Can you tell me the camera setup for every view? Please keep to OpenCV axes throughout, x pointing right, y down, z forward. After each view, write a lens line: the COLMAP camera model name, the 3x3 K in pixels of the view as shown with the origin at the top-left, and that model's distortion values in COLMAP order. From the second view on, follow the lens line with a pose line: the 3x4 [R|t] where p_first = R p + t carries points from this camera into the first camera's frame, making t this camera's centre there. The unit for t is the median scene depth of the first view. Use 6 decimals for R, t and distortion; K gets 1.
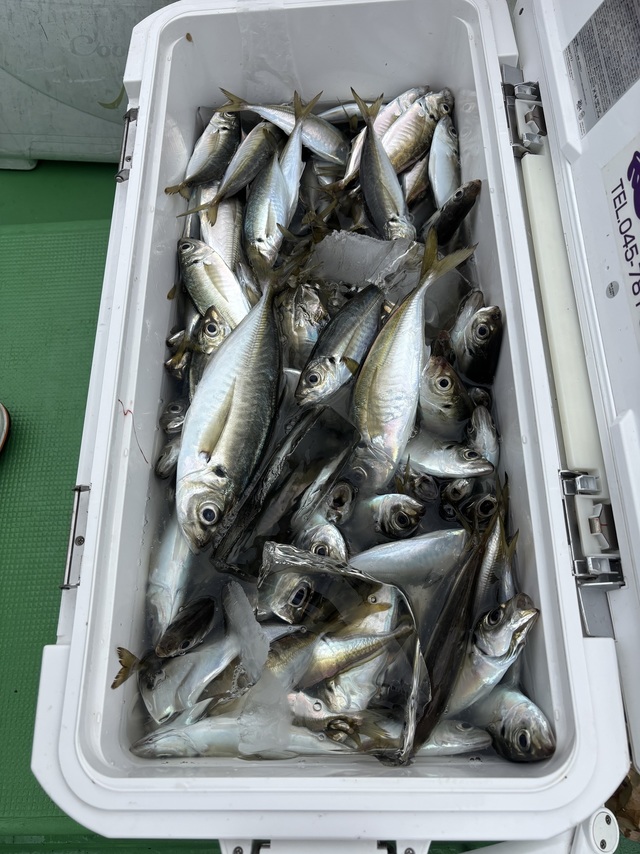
lens RADIAL K [[663.2, 0, 318.2], [0, 663.2, 420.8], [0, 0, 1]] dist [0.042388, -0.069879]
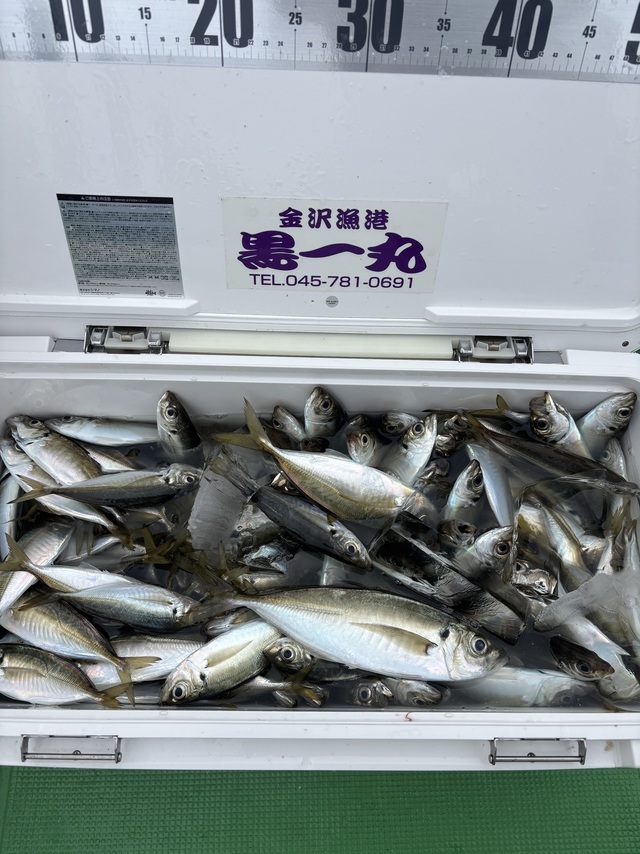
lens RADIAL K [[663.2, 0, 315.9], [0, 663.2, 415.3], [0, 0, 1]] dist [0.042388, -0.069879]
pose [[0.007212, -0.883737, 0.467928, -0.336915], [0.911279, 0.198476, 0.360800, -0.575917], [-0.411725, 0.423811, 0.806763, 0.027009]]
